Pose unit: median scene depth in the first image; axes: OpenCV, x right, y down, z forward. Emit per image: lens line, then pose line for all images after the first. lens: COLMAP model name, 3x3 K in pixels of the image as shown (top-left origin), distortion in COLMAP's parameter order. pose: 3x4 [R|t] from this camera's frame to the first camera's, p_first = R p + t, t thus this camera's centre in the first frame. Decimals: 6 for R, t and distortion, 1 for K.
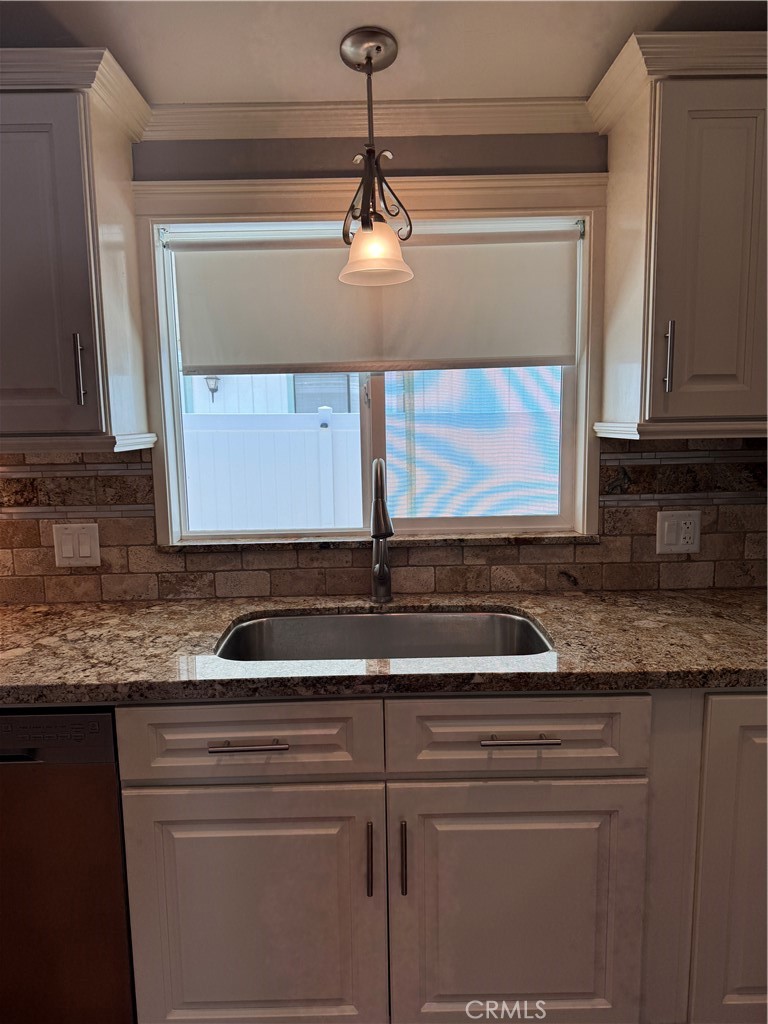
lens RADIAL K [[731.7, 0, 384.0], [0, 731.7, 512.0], [0, 0, 1]] dist [0.061712, -0.000610]
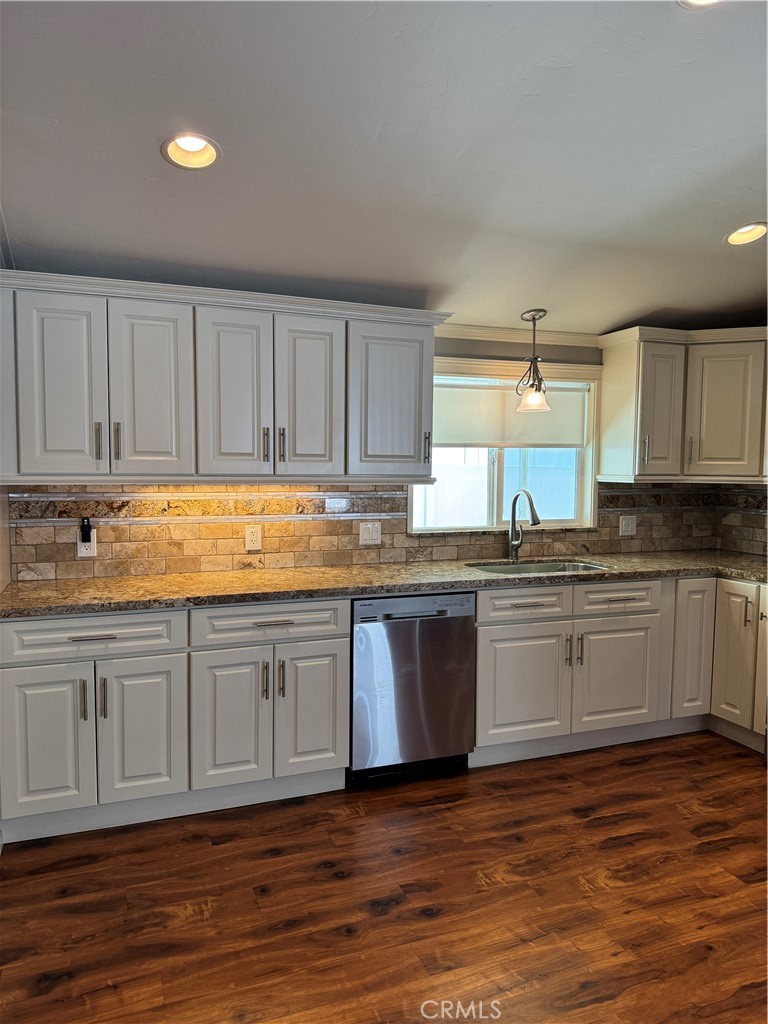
lens RADIAL K [[731.7, 0, 384.0], [0, 731.7, 512.0], [0, 0, 1]] dist [0.061712, -0.000610]
pose [[0.938493, 0.002483, 0.345290, -1.035772], [0.018391, 0.998195, -0.057163, 0.098584], [-0.344808, 0.059997, 0.936754, -0.797065]]
